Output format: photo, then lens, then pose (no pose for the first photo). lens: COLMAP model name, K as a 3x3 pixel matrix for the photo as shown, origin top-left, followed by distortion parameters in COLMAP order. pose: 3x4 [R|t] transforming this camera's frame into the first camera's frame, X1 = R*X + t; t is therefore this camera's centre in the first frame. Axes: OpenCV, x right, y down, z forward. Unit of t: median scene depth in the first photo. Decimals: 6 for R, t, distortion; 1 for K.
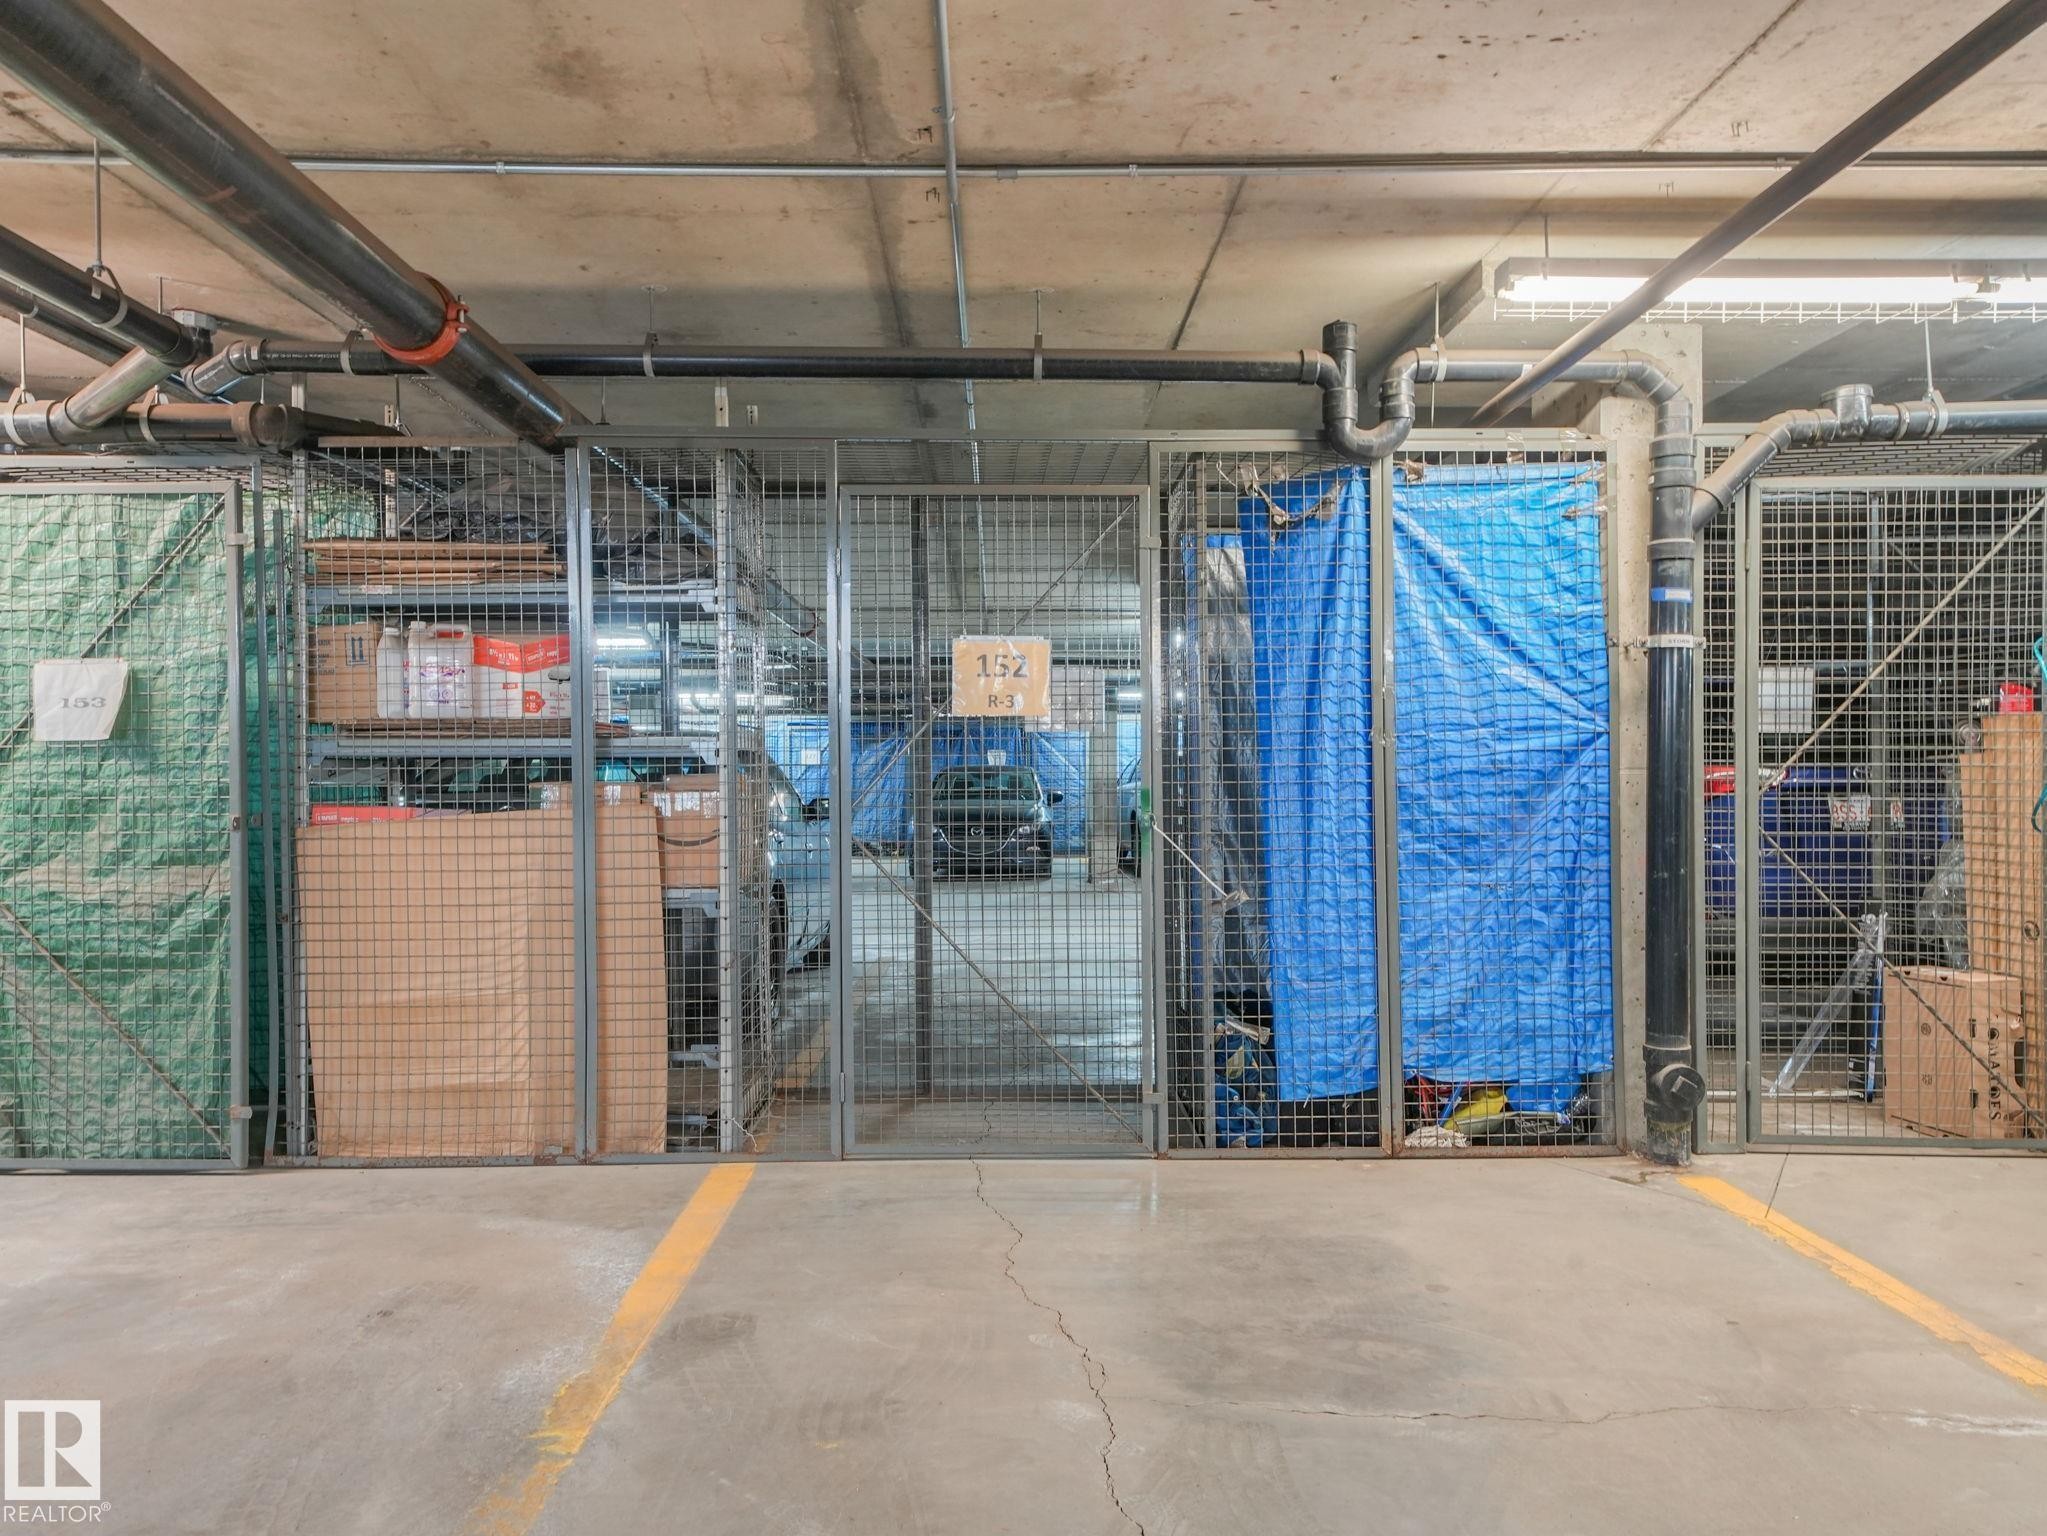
lens RADIAL K [[1528.6, 0, 1051.2], [0, 1528.6, 766.0], [0, 0, 1]] dist [0.042259, -0.004680]
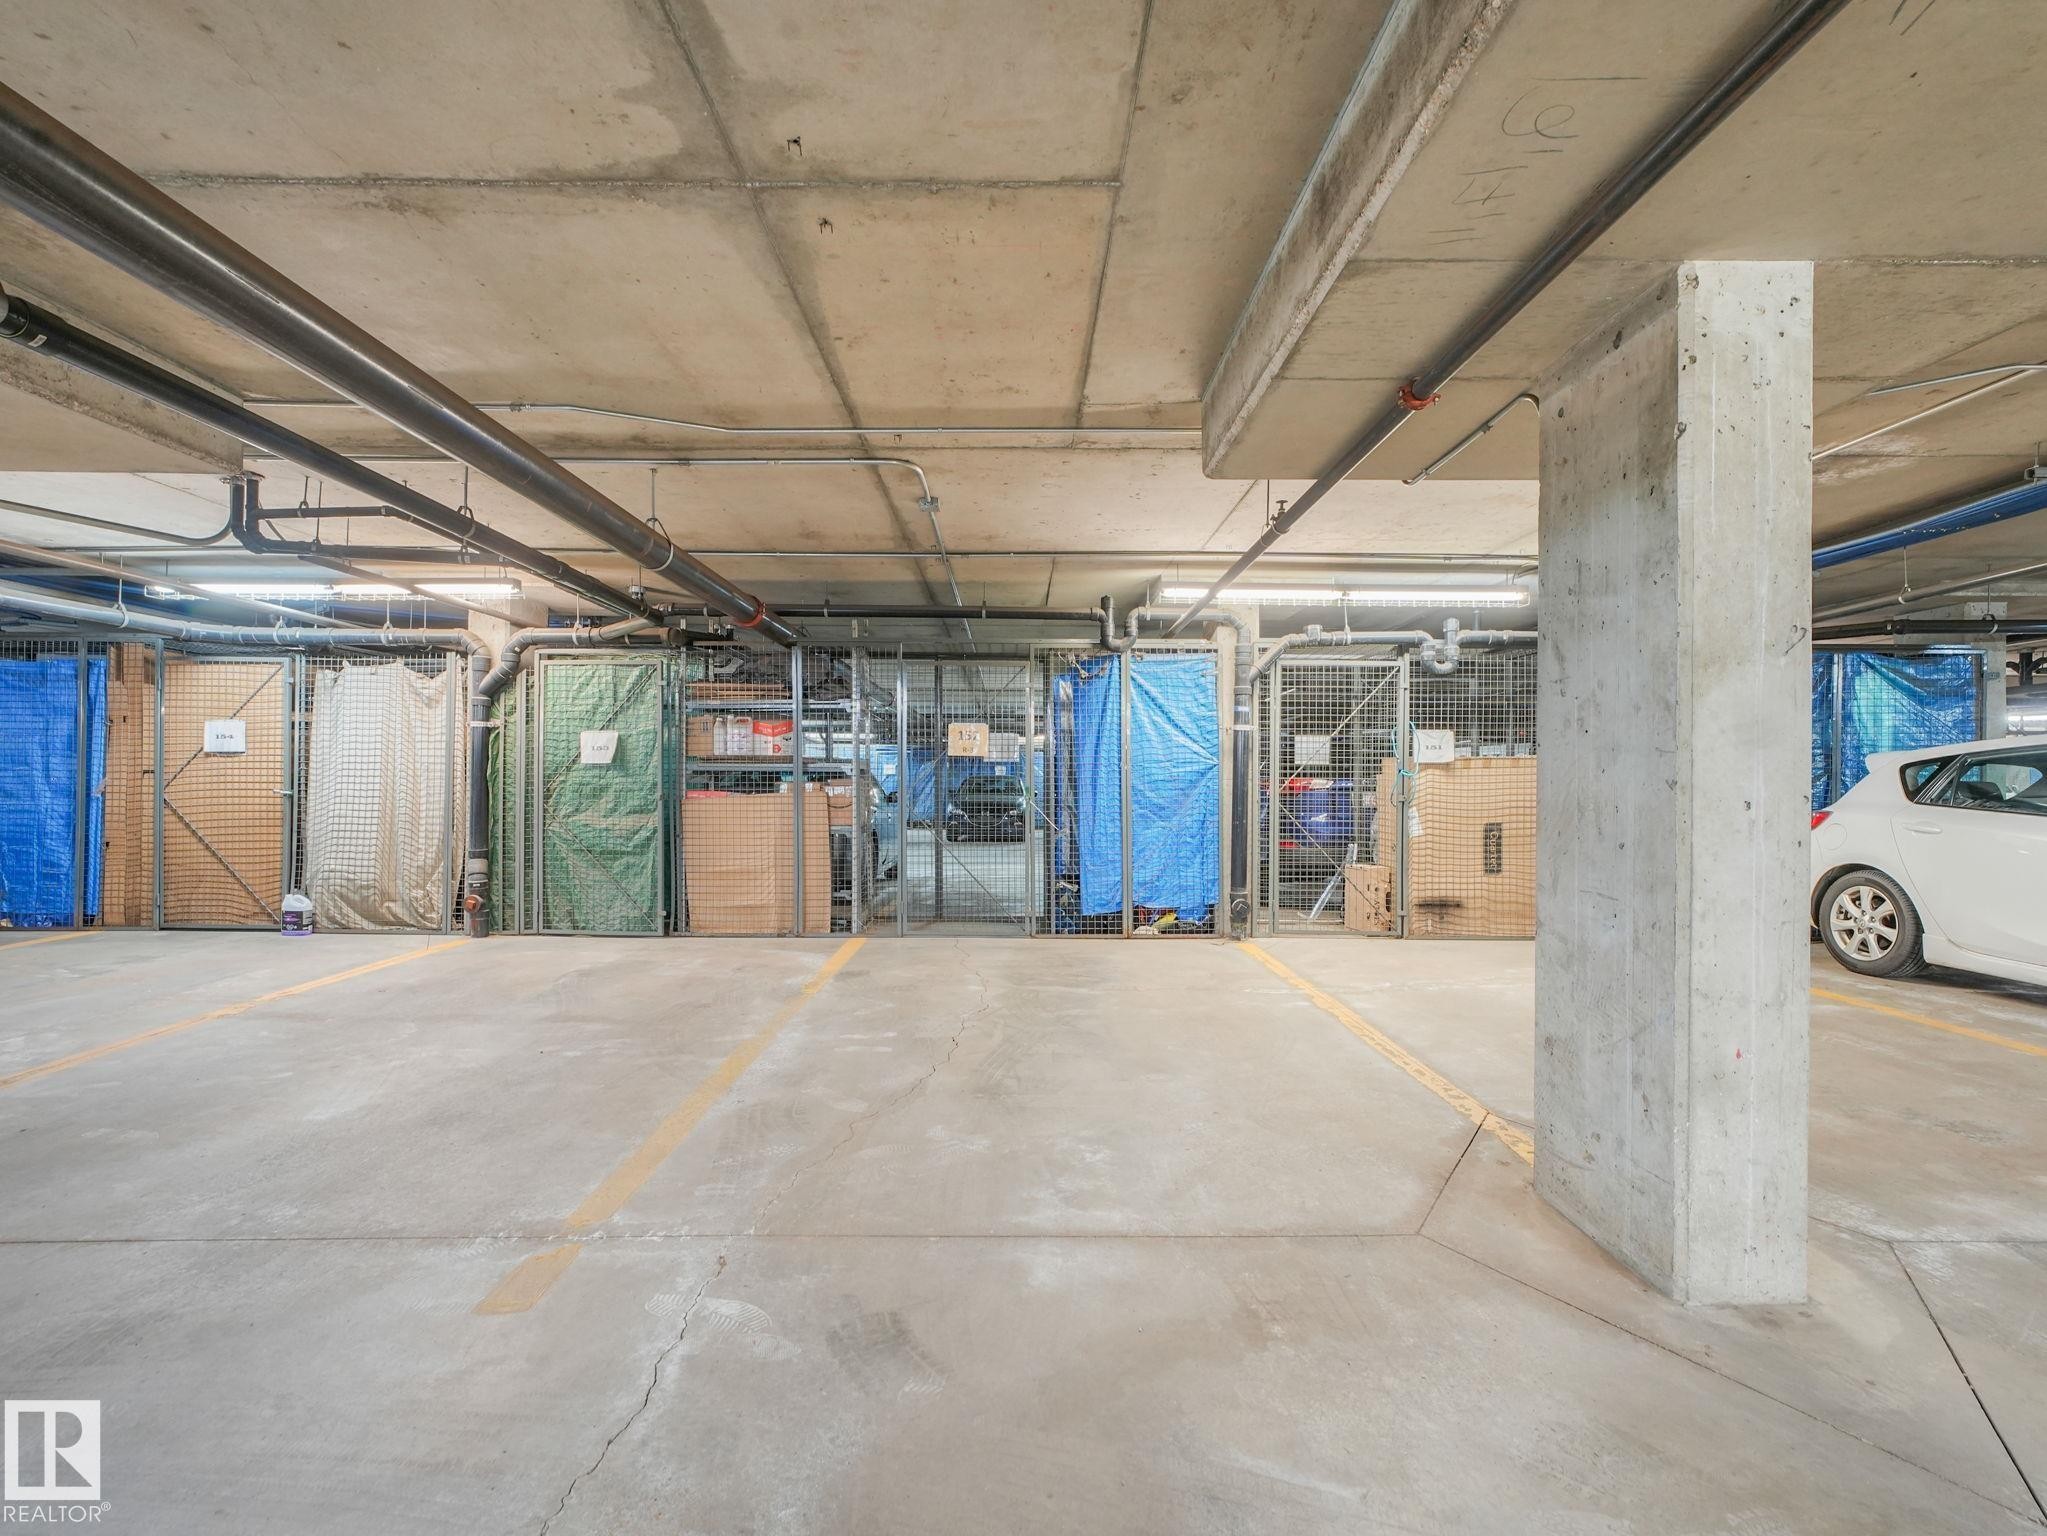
lens RADIAL K [[955.5, 0, 1029.5], [0, 955.5, 783.6], [0, 0, 1]] dist [0.000581, 0.001176]
pose [[0.999909, 0.007887, -0.010984, 0.081165], [-0.007791, 0.999931, 0.008788, -0.002635], [0.011052, -0.008702, 0.999901, -0.515191]]
